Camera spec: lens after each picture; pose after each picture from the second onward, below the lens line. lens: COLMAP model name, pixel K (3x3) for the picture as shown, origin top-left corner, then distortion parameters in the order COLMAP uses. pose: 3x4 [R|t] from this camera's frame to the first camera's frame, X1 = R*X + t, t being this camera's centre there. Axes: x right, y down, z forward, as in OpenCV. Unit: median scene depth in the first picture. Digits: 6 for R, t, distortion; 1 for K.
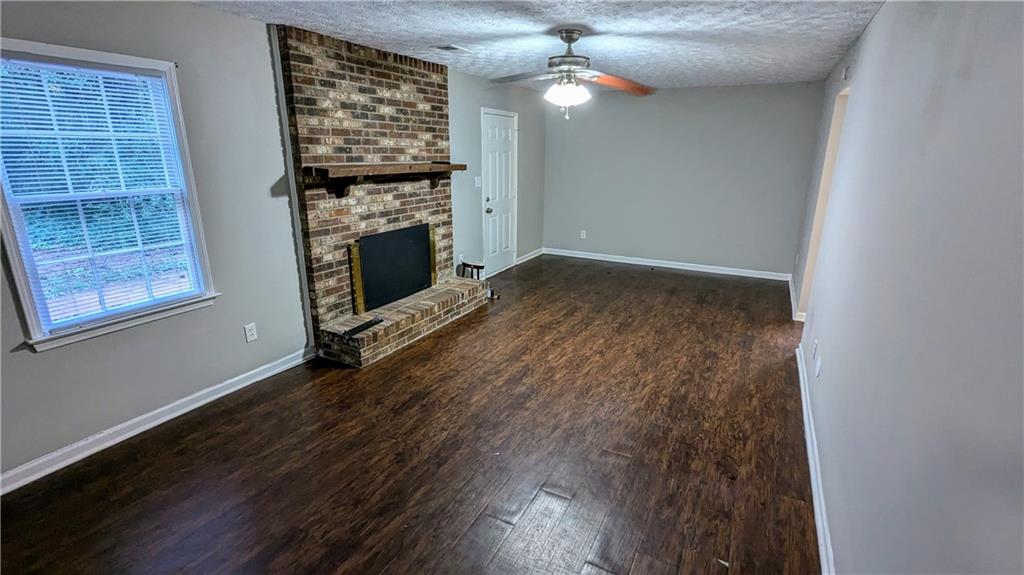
lens RADIAL K [[483.3, 0, 507.0], [0, 483.3, 287.2], [0, 0, 1]] dist [-0.002340, 0.000036]
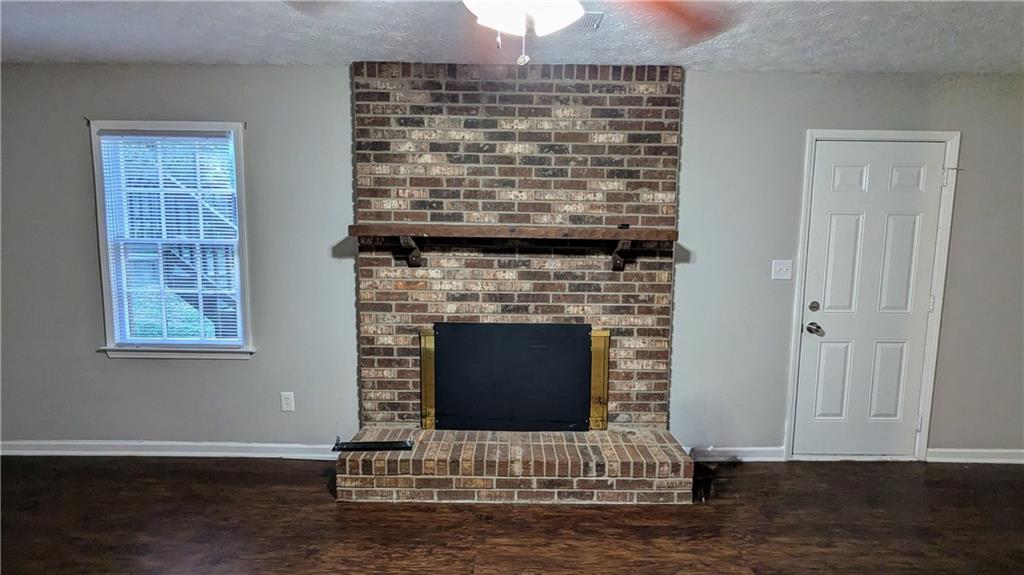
lens RADIAL K [[483.3, 0, 512.5], [0, 483.3, 287.1], [0, 0, 1]] dist [-0.002340, 0.000036]
pose [[0.476187, 0.097330, -0.873941, 0.349157], [-0.250173, 0.967781, -0.028532, -0.153608], [0.843006, 0.232223, 0.485194, 0.693378]]
